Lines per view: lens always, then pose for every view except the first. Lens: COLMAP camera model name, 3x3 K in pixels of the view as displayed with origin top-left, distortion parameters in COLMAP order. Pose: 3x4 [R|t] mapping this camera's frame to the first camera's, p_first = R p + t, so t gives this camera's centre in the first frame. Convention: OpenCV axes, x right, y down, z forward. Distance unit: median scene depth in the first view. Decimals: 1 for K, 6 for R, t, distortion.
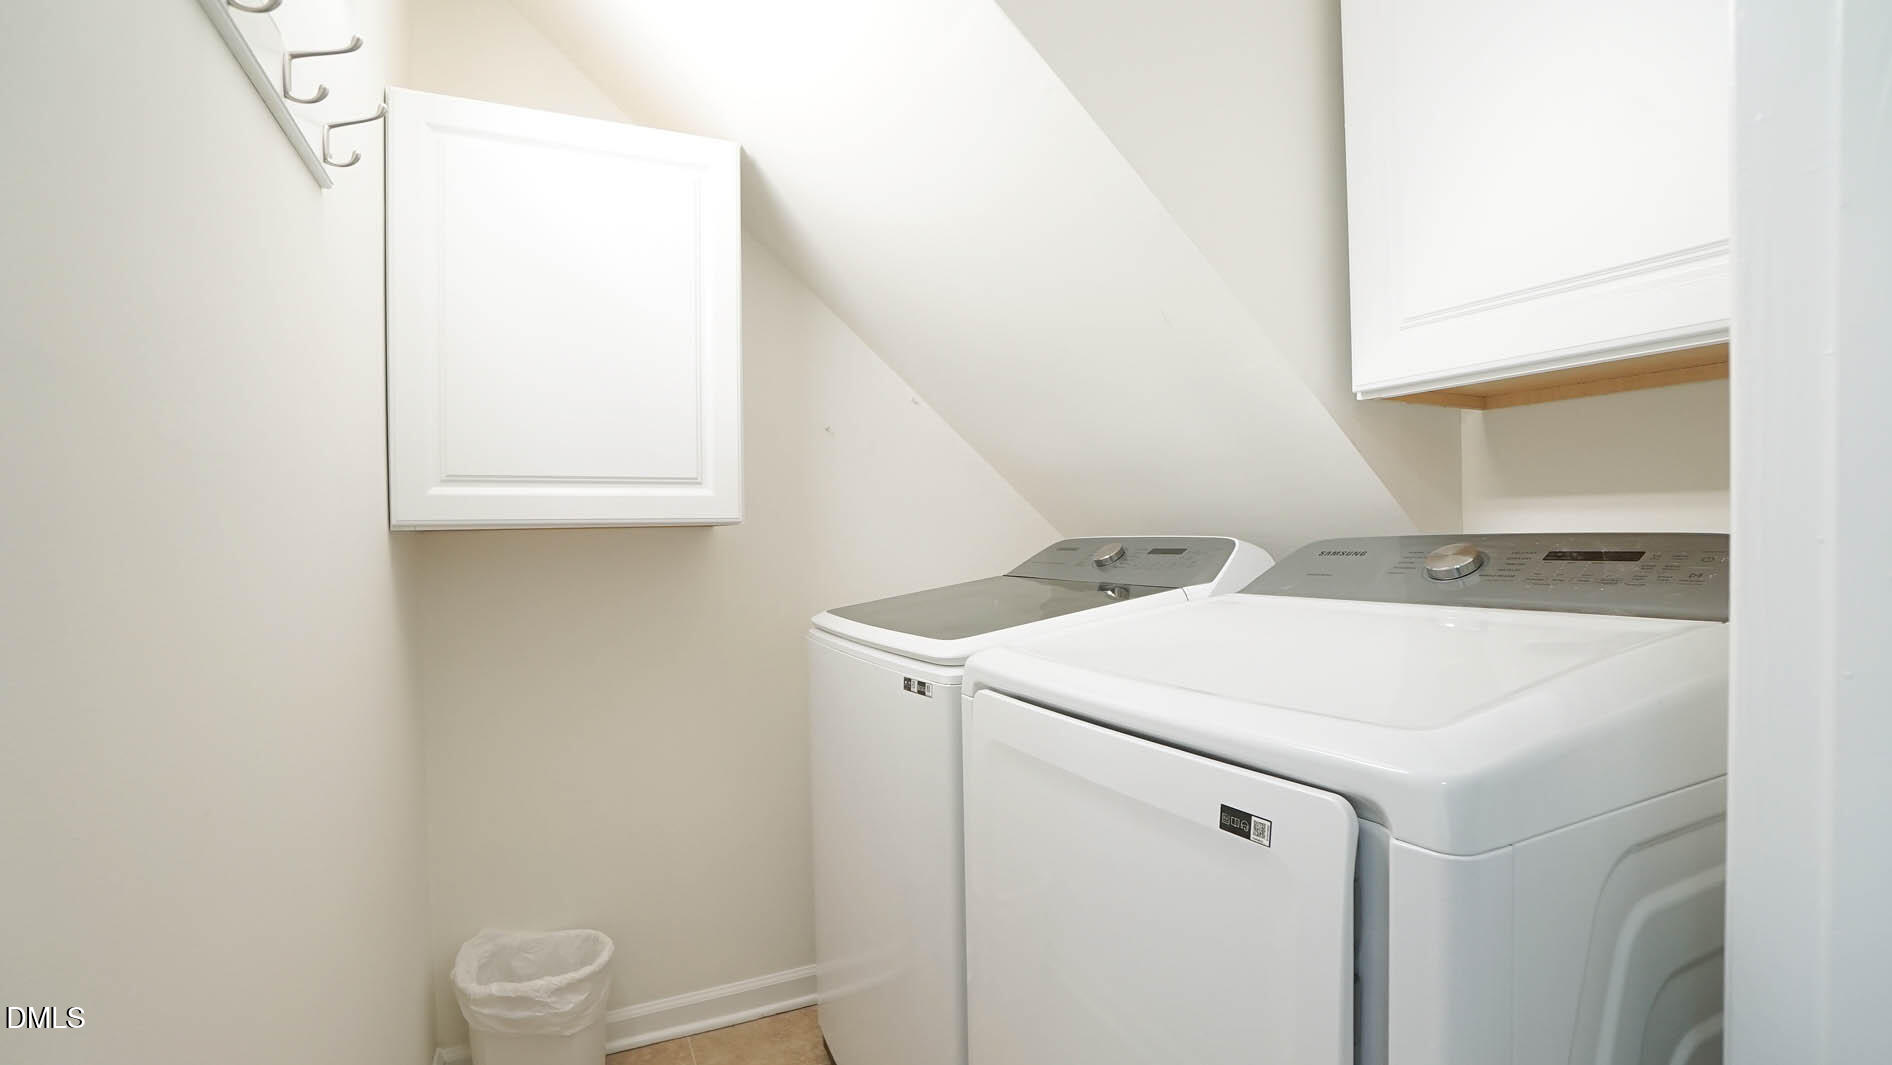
lens RADIAL K [[834.7, 0, 936.1], [0, 834.7, 545.5], [0, 0, 1]] dist [-0.059220, 0.019131]
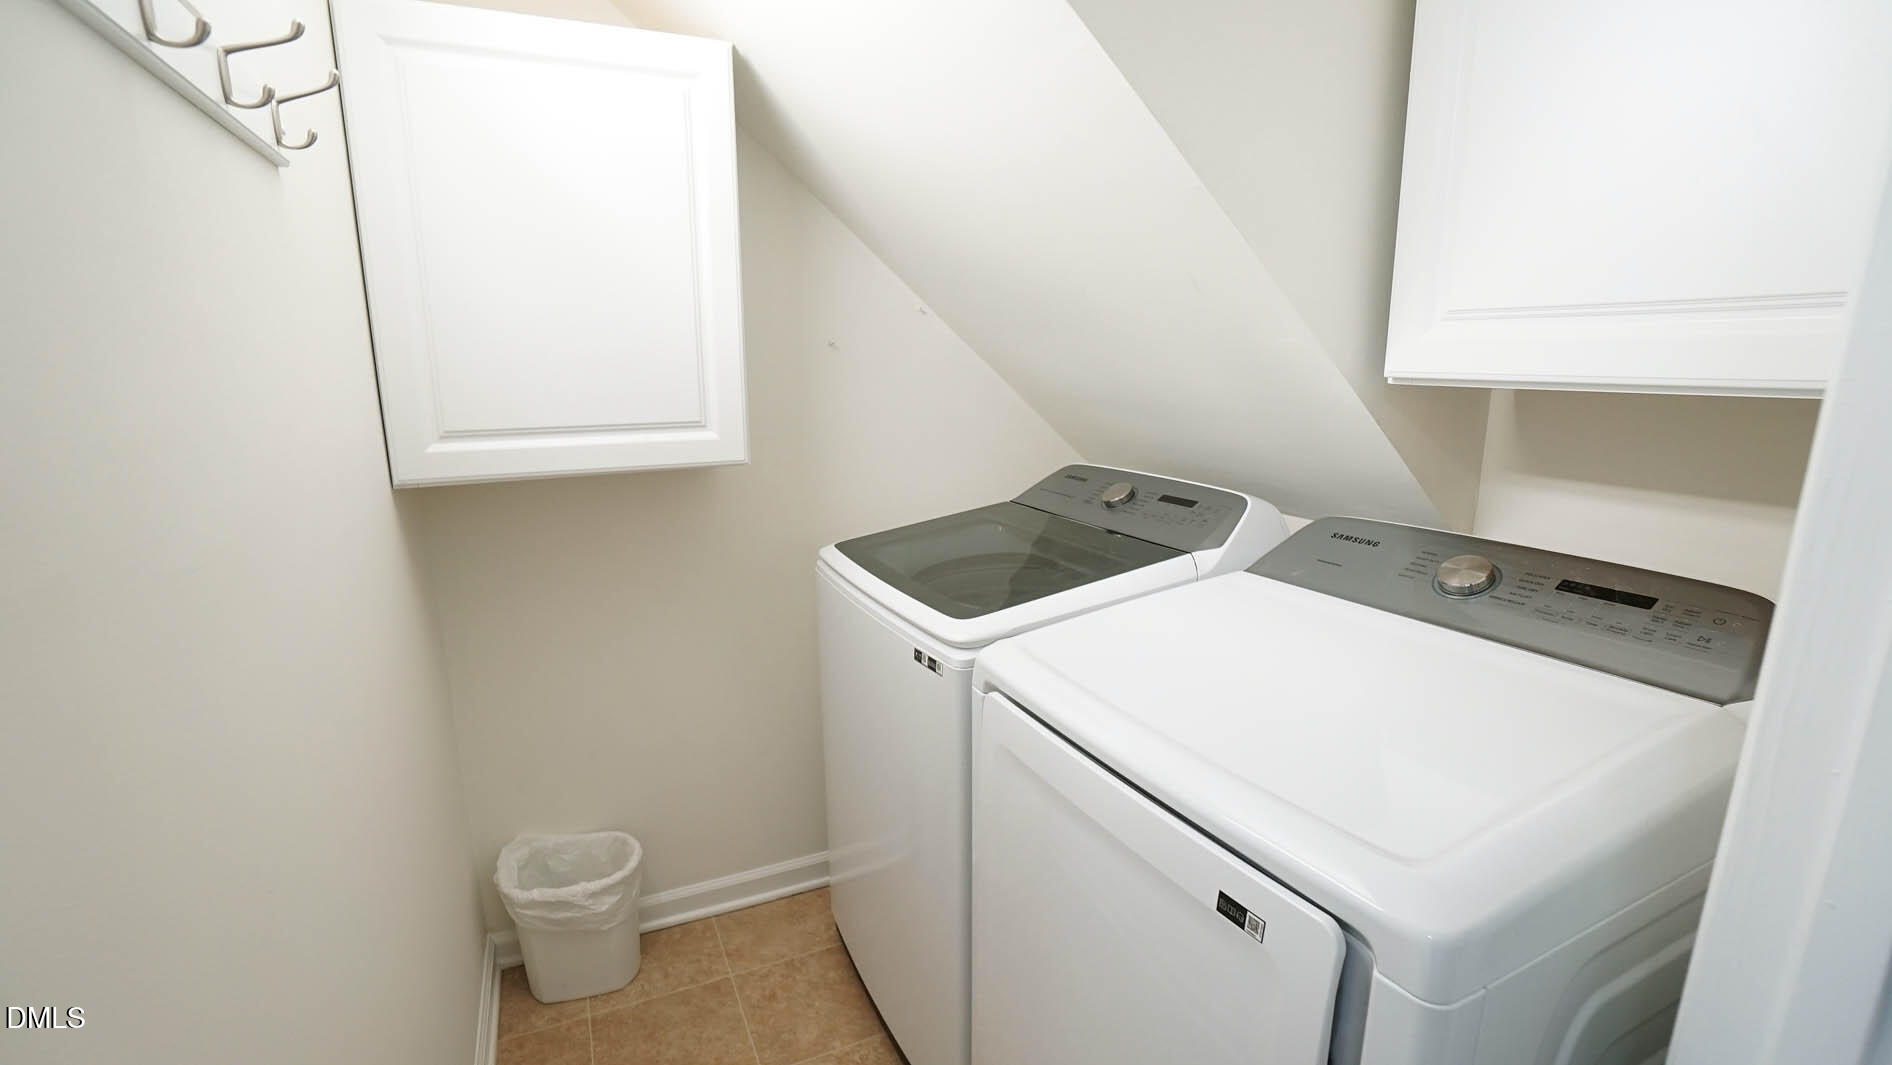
lens RADIAL K [[834.7, 0, 935.7], [0, 834.7, 538.5], [0, 0, 1]] dist [-0.059220, 0.019131]
pose [[0.999945, 0.010225, 0.002225, -0.014744], [-0.010464, 0.979432, 0.201502, -0.164290], [-0.000119, -0.201514, 0.979486, 0.021315]]
